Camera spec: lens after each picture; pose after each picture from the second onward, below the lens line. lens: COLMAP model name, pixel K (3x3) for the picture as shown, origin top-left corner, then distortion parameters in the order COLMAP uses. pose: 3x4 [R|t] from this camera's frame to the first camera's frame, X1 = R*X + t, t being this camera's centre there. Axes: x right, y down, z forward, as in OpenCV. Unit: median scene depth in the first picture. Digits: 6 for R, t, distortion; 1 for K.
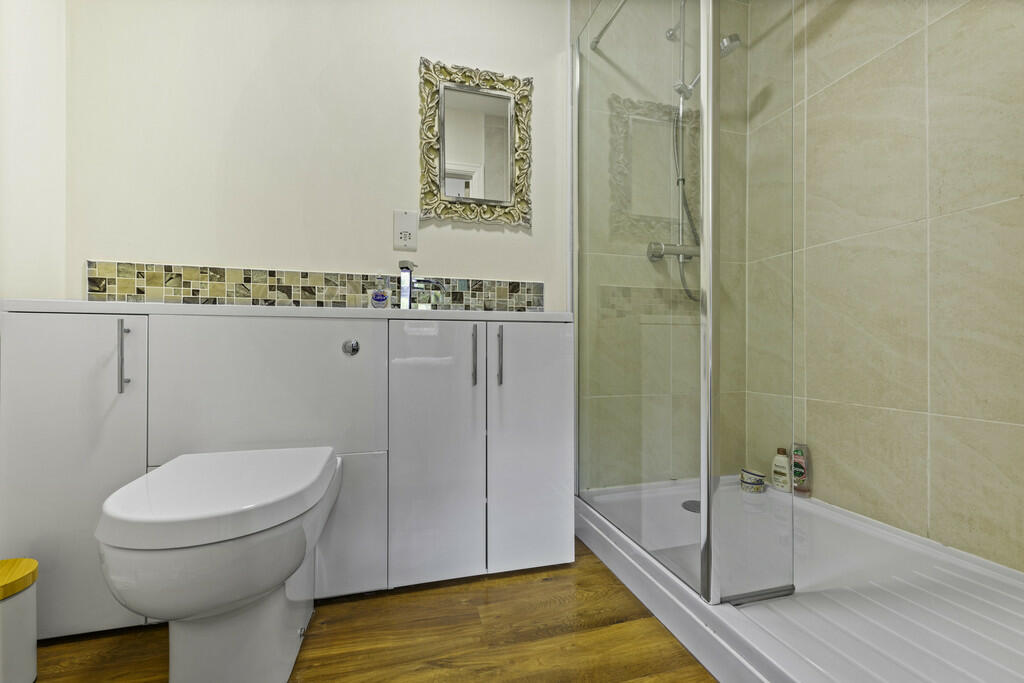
lens RADIAL K [[427.0, 0, 517.1], [0, 427.0, 345.5], [0, 0, 1]] dist [0.005952, -0.003210]
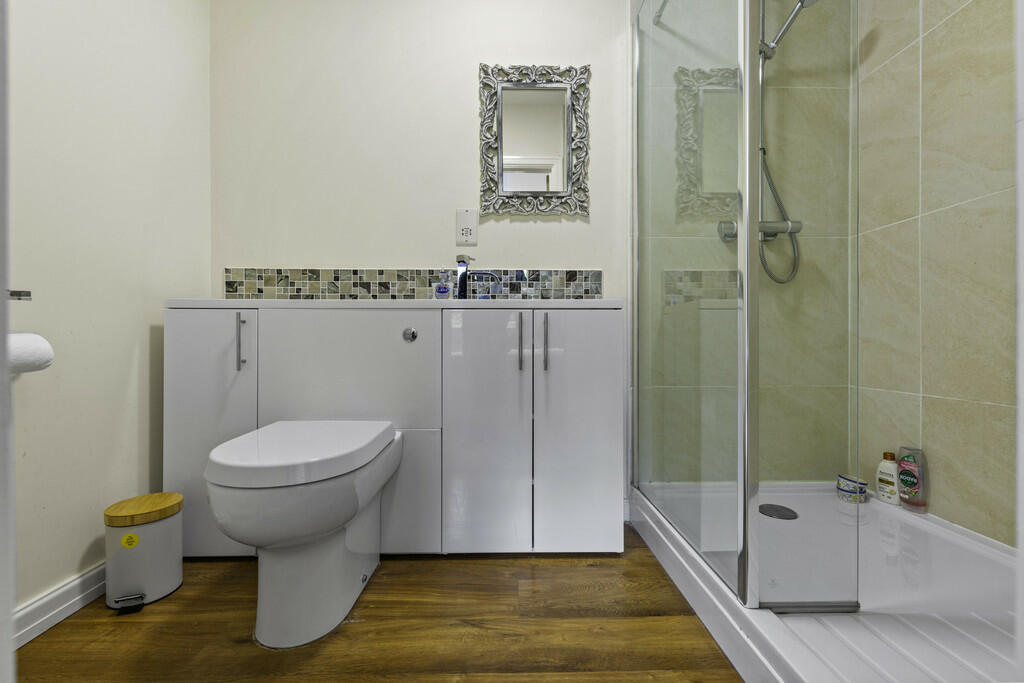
lens RADIAL K [[427.0, 0, 505.4], [0, 427.0, 339.0], [0, 0, 1]] dist [0.005952, -0.003210]
pose [[0.967448, -0.002285, -0.253060, 0.107521], [0.003187, 0.999990, 0.003154, 0.009977], [0.253050, -0.003857, 0.967445, -0.017724]]
